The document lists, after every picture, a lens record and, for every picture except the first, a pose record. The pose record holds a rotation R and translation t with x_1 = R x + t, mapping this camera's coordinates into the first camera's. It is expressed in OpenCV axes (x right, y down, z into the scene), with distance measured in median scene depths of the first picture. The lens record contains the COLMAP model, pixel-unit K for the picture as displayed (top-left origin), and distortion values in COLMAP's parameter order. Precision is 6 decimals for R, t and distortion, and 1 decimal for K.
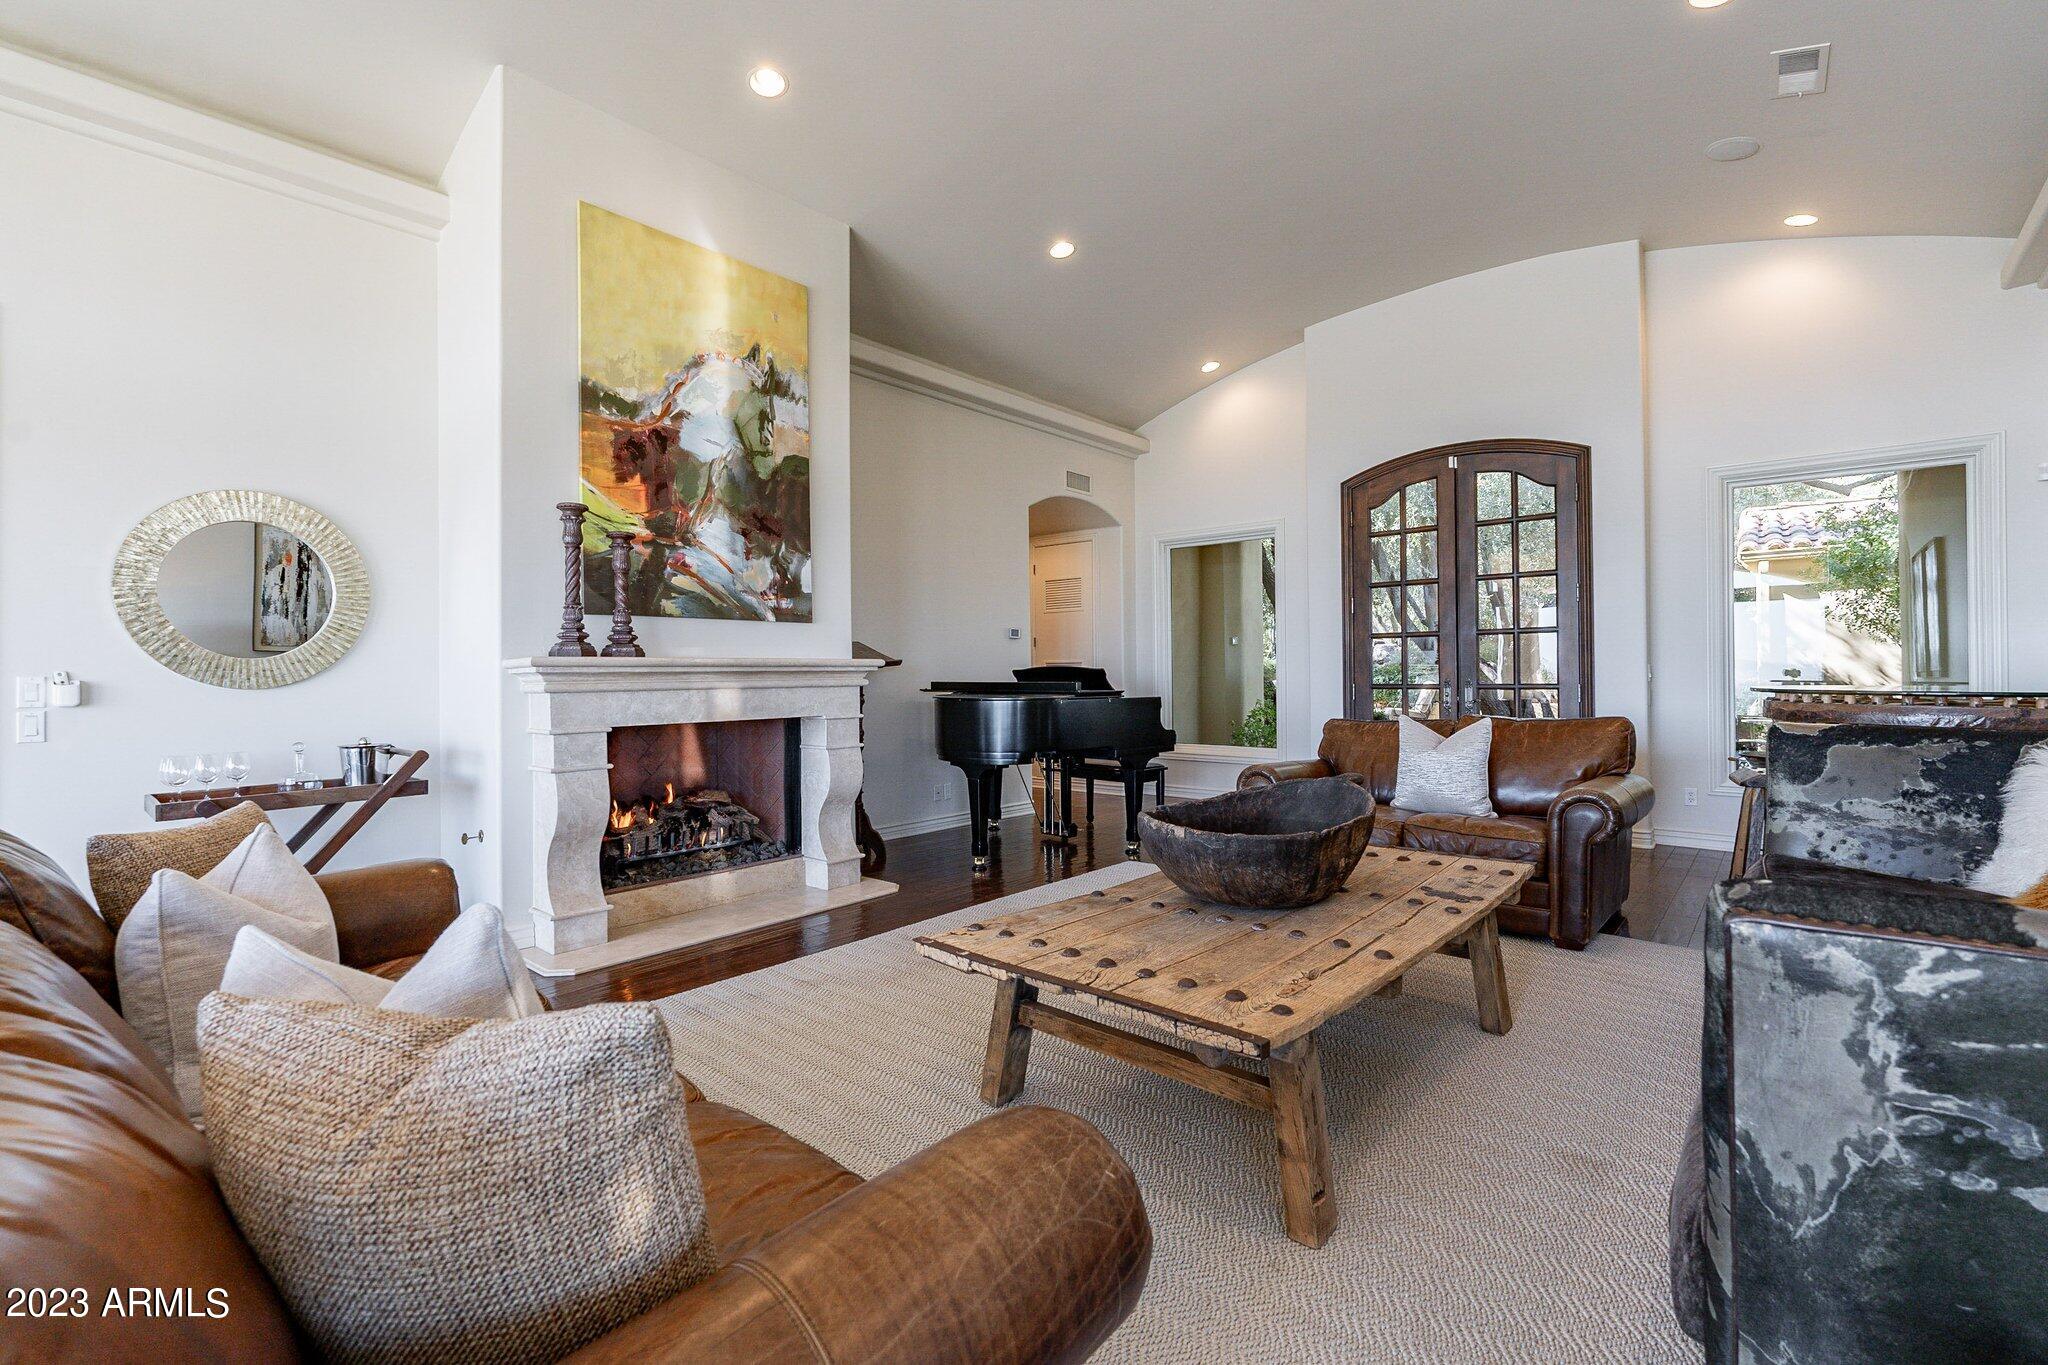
lens RADIAL K [[906.3, 0, 1020.7], [0, 906.3, 672.4], [0, 0, 1]] dist [-0.000892, -0.000455]
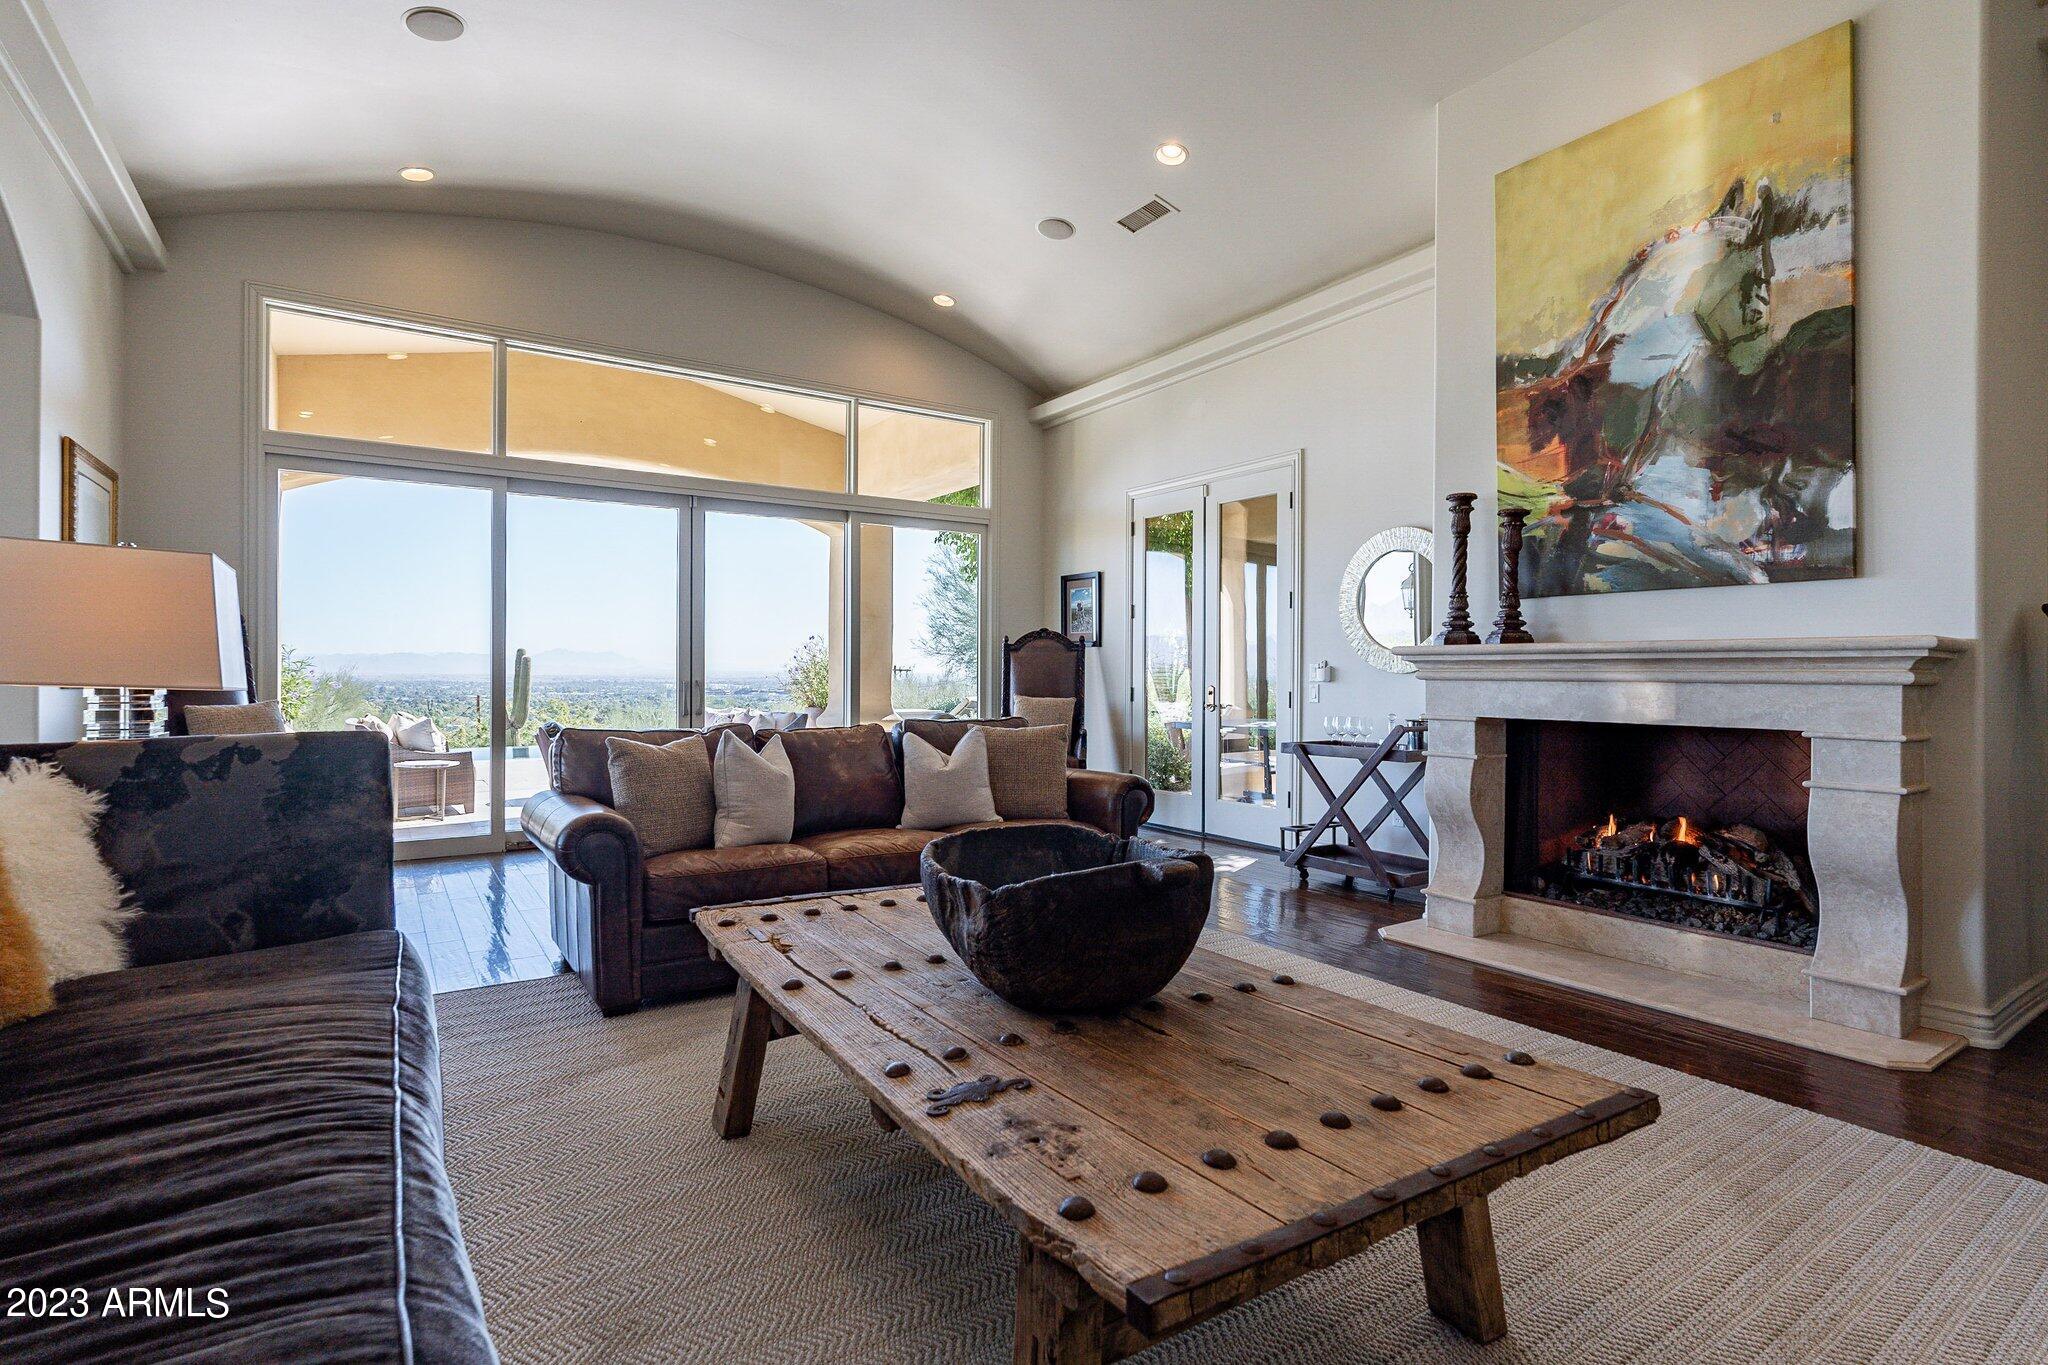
lens RADIAL K [[961.8, 0, 1024.1], [0, 961.8, 672.4], [0, 0, 1]] dist [0.014128, -0.000083]
pose [[-0.242929, 0.009298, -0.970000, 0.585935], [-0.000608, 0.999952, 0.009737, 0.002546], [0.970044, 0.002956, -0.242912, 0.690583]]
